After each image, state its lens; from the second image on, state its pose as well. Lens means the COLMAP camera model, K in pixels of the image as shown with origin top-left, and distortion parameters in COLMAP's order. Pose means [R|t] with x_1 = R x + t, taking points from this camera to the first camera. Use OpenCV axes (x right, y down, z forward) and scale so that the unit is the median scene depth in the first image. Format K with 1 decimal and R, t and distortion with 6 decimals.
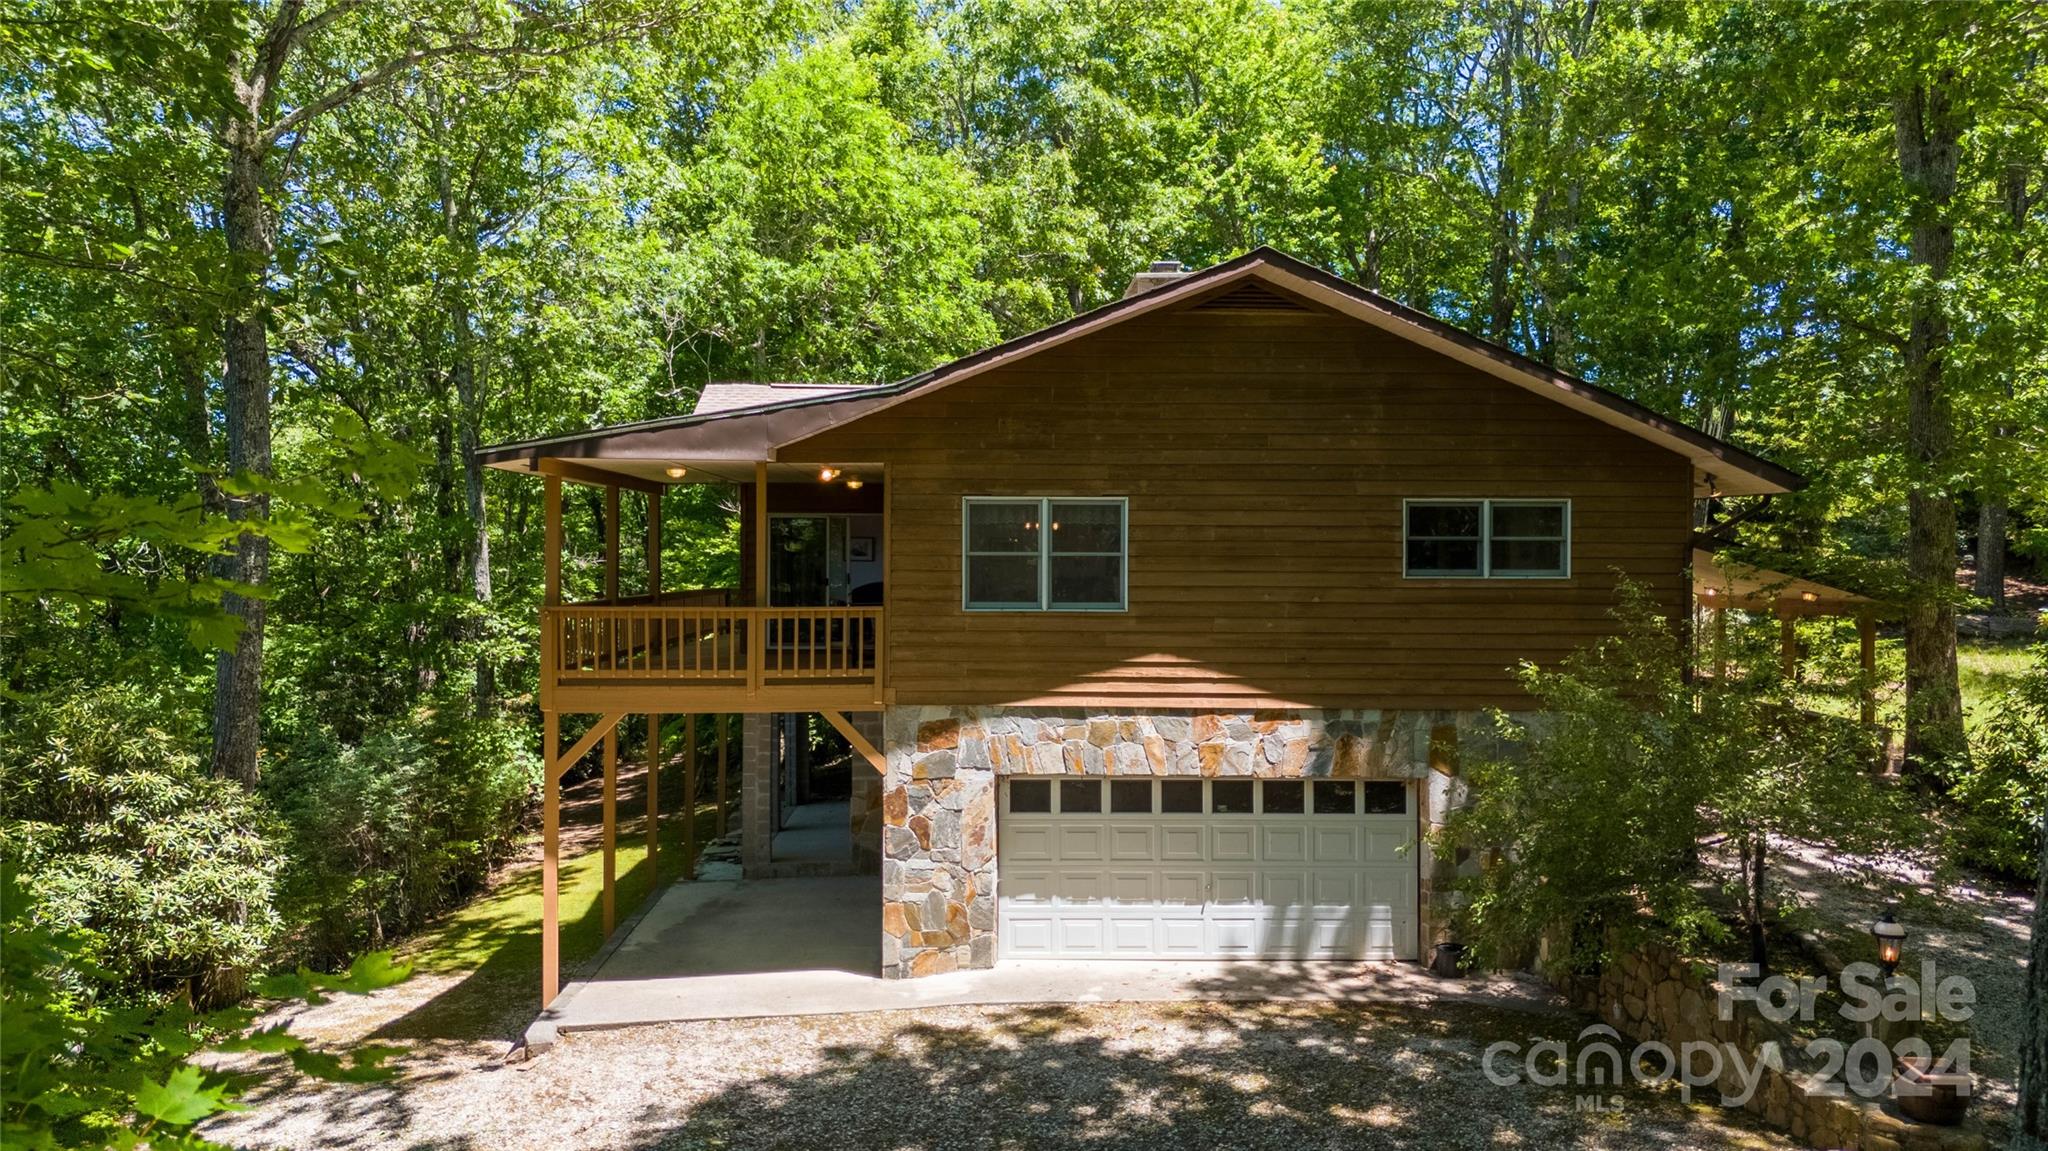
lens RADIAL K [[1480.5, 0, 978.7], [0, 1480.5, 578.1], [0, 0, 1]] dist [0.142478, -0.139679]
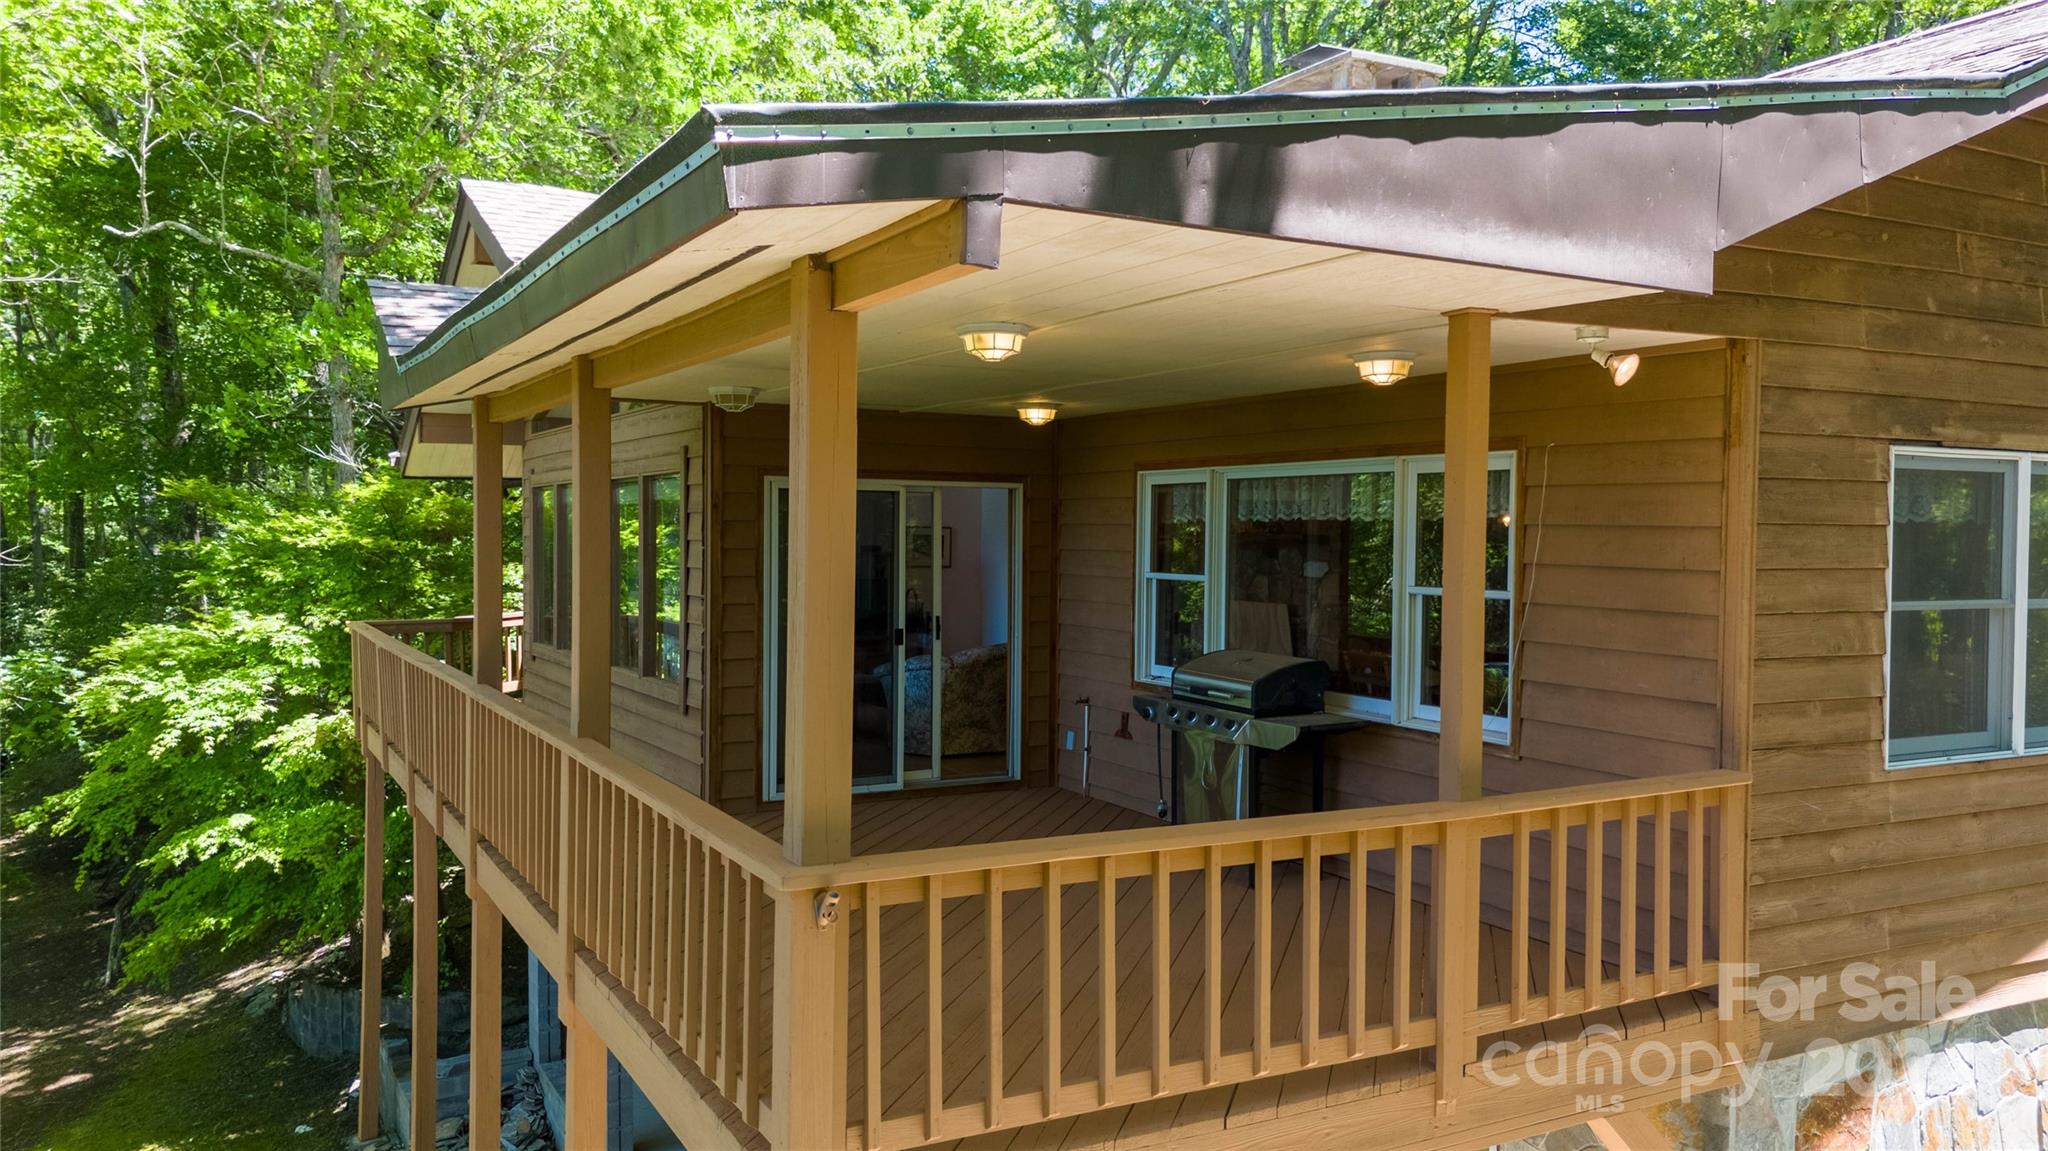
lens RADIAL K [[1501.2, 0, 1024.0], [0, 1501.2, 575.5], [0, 0, 1]] dist [-0.001740, 0.039474]
pose [[0.863117, 0.002341, 0.504998, -0.370293], [-0.010621, 0.999852, 0.013517, -0.025946], [-0.504891, -0.017030, 0.863015, 0.792361]]
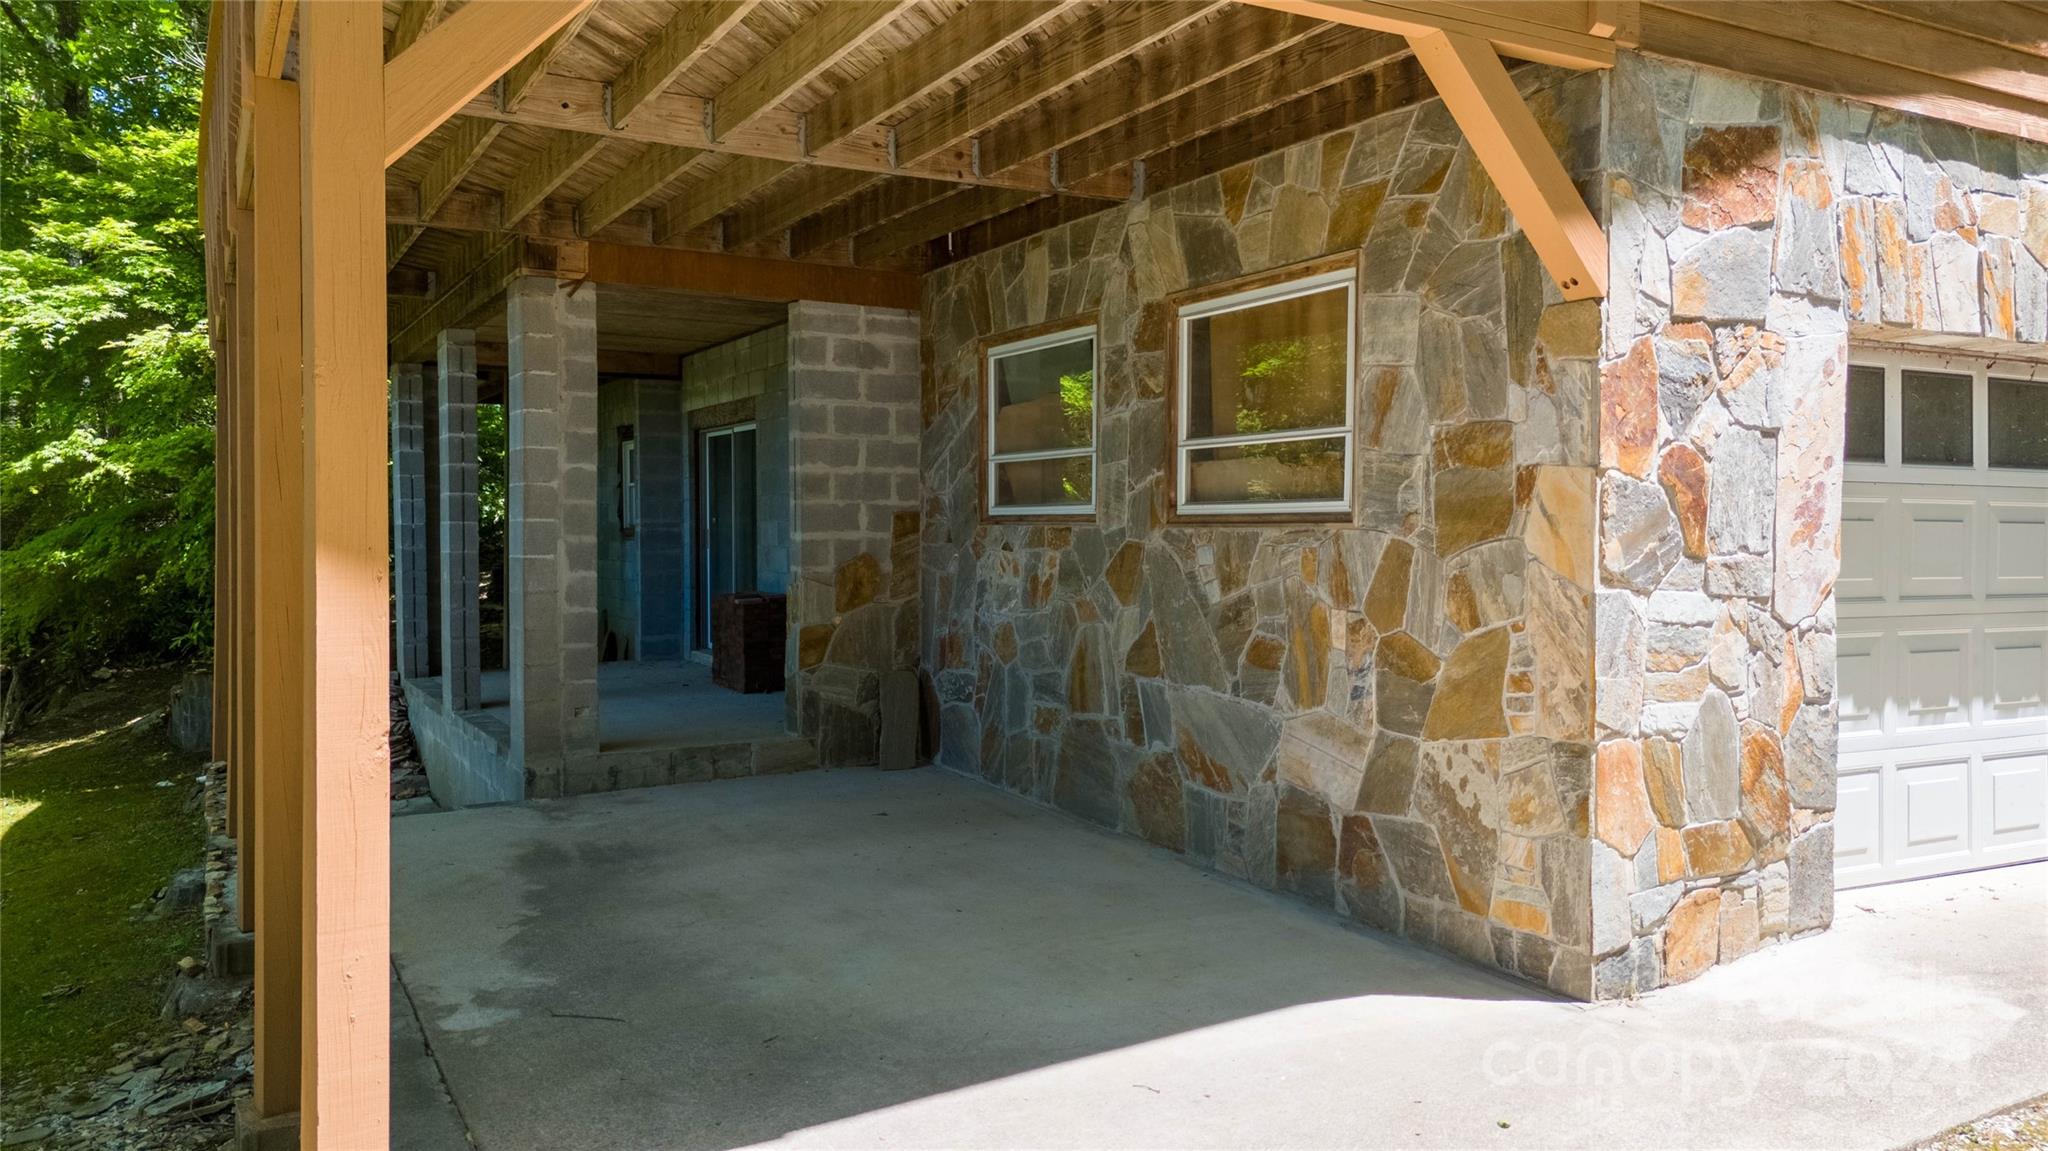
lens RADIAL K [[1480.5, 0, 978.7], [0, 1480.5, 578.1], [0, 0, 1]] dist [0.142478, -0.139679]
pose [[0.872363, -0.003142, 0.488848, -0.310218], [-0.003237, 0.999920, 0.012203, 0.183359], [-0.488847, -0.012228, 0.872284, 0.804729]]
